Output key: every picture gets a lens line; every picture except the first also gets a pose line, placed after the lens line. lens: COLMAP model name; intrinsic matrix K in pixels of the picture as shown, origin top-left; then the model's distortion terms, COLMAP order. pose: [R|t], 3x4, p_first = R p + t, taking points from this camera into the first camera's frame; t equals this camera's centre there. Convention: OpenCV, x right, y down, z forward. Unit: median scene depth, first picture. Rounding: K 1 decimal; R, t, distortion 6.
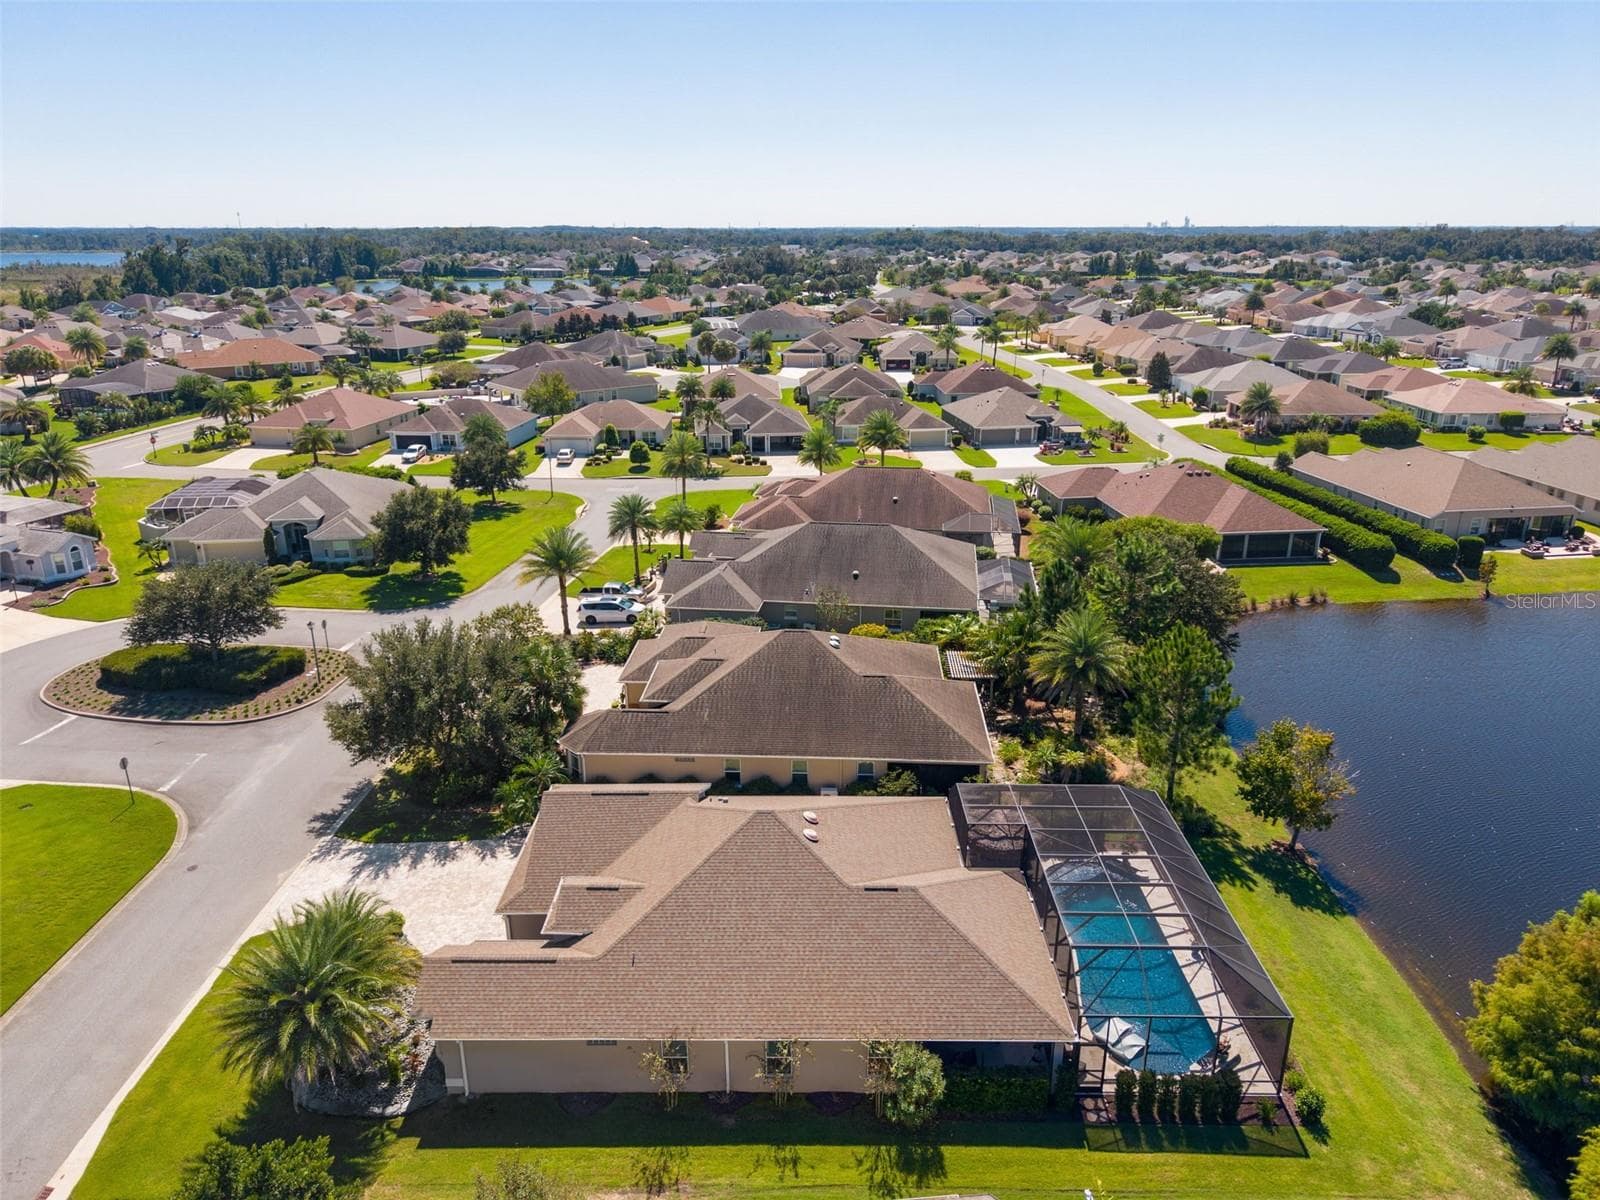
lens RADIAL K [[1061.8, 0, 814.3], [0, 1061.8, 593.2], [0, 0, 1]] dist [0.041199, -0.041889]
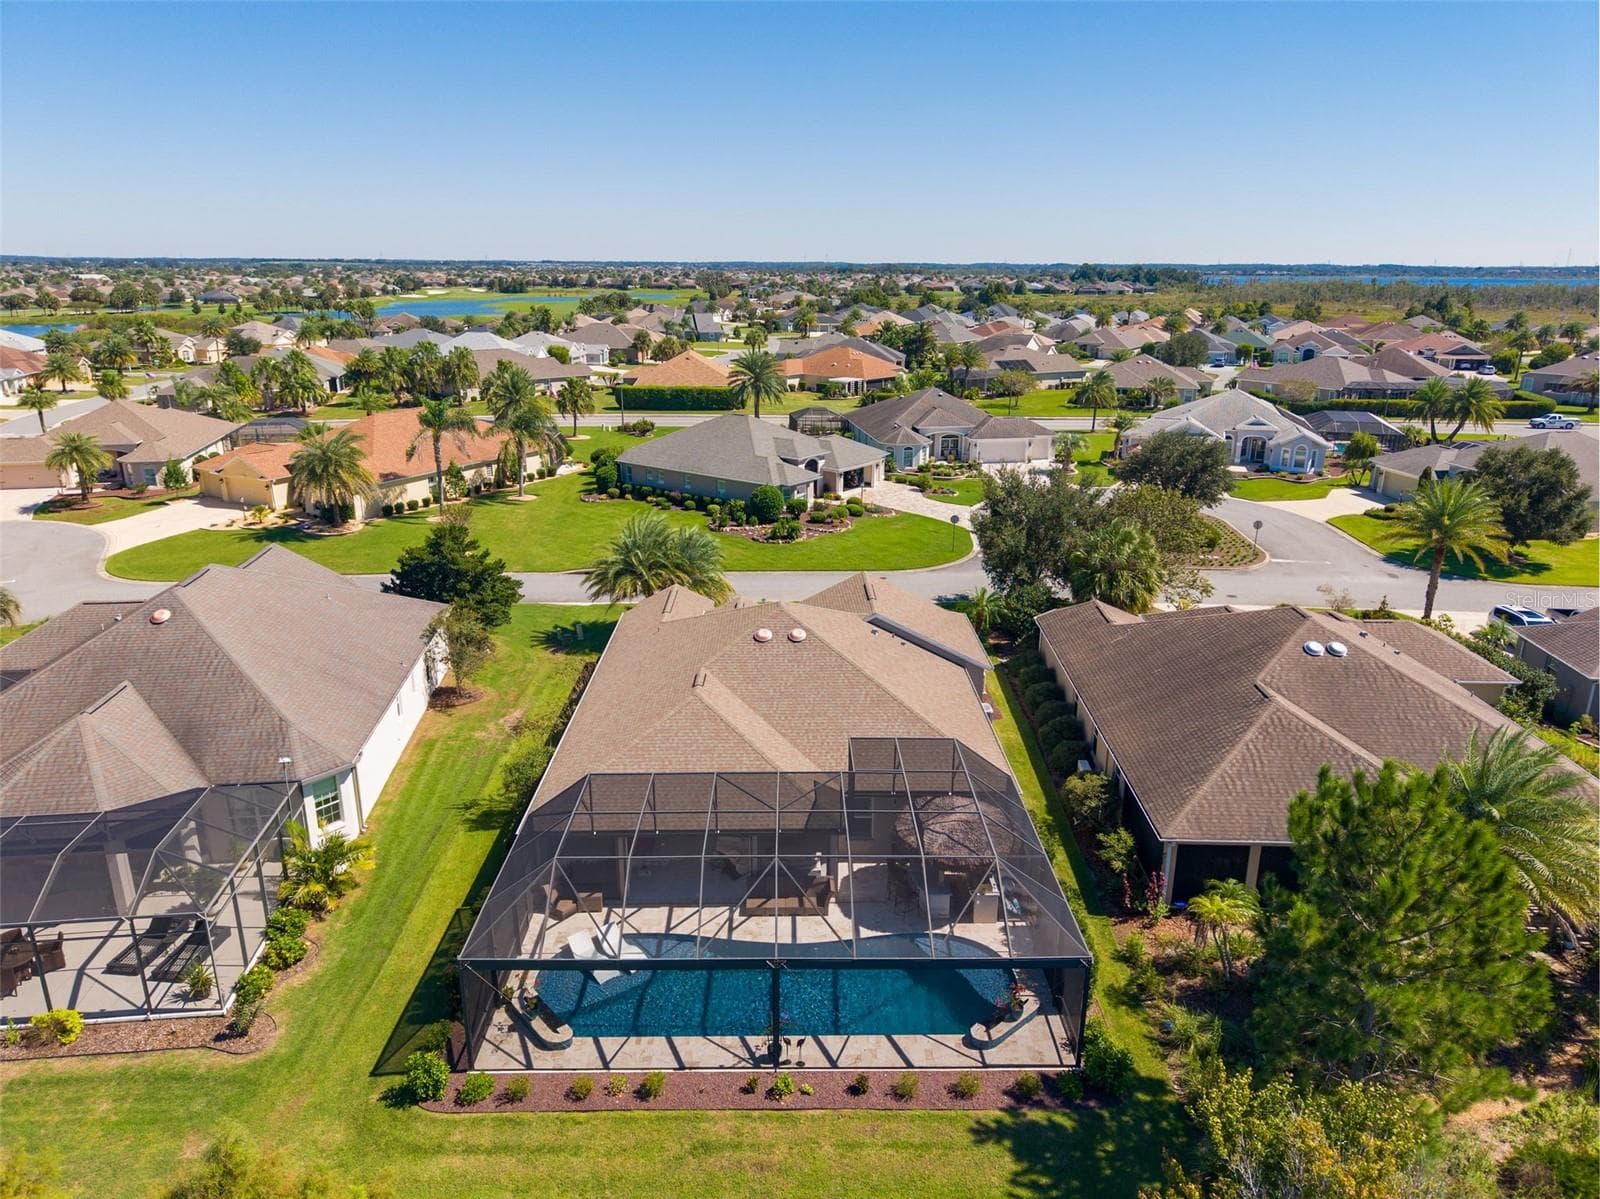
lens RADIAL K [[1061.8, 0, 805.1], [0, 1061.8, 615.9], [0, 0, 1]] dist [0.041199, -0.041889]
pose [[0.017827, 0.310228, -0.950495, 0.824799], [-0.325942, 0.900517, 0.287803, -0.071853], [0.945222, 0.304676, 0.117170, 0.830482]]
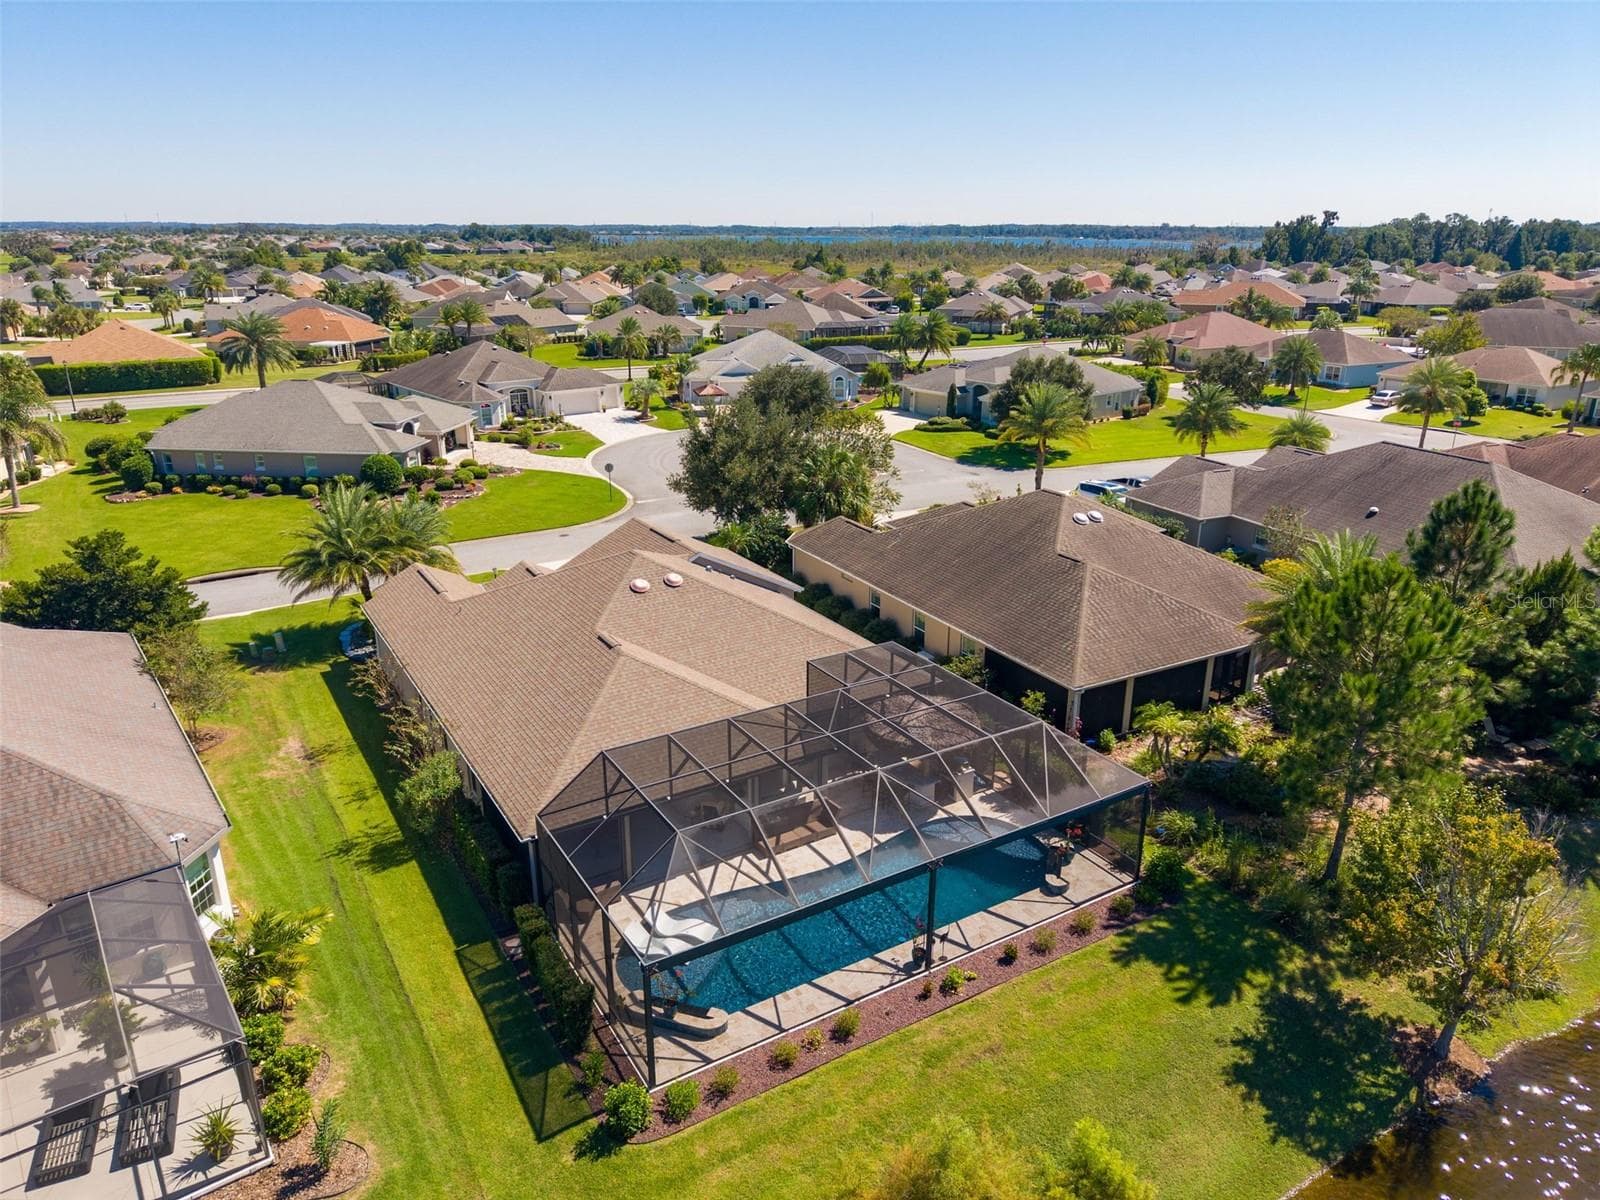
lens RADIAL K [[1061.8, 0, 806.7], [0, 1061.8, 609.8], [0, 0, 1]] dist [0.041199, -0.041889]
pose [[0.527241, 0.285345, -0.800372, 0.728561], [-0.274318, 0.948653, 0.157503, 0.058648], [0.804218, 0.136515, 0.578444, 0.536696]]
